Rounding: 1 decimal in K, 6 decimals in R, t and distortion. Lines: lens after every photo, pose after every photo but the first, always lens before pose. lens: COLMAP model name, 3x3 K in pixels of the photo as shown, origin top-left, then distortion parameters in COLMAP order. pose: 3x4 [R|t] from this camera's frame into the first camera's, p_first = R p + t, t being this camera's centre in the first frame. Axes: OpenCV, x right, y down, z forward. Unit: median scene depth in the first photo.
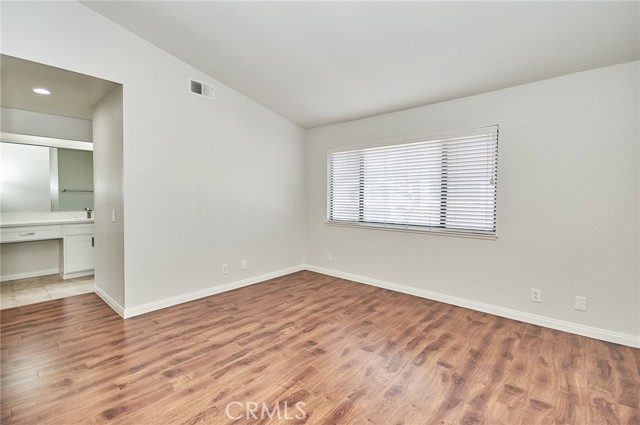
lens RADIAL K [[285.0, 0, 321.7], [0, 285.0, 210.4], [0, 0, 1]] dist [0.012840, -0.002957]
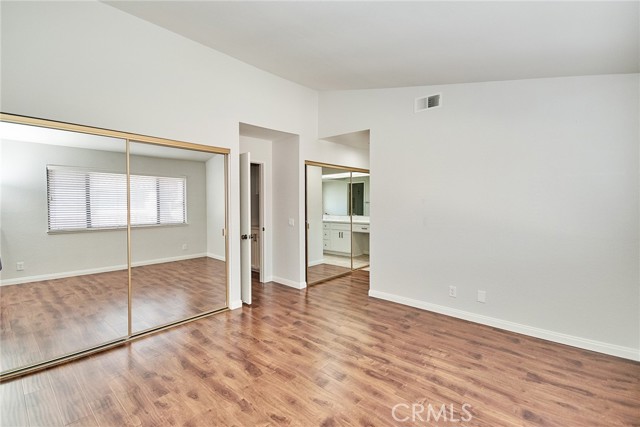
lens RADIAL K [[285.0, 0, 321.4], [0, 285.0, 211.2], [0, 0, 1]] dist [0.012840, -0.002957]
pose [[-0.001305, 0.019703, -0.999805, 0.694299], [-0.046081, 0.998743, 0.019742, -0.048900], [0.998937, 0.046098, -0.000396, 0.764456]]
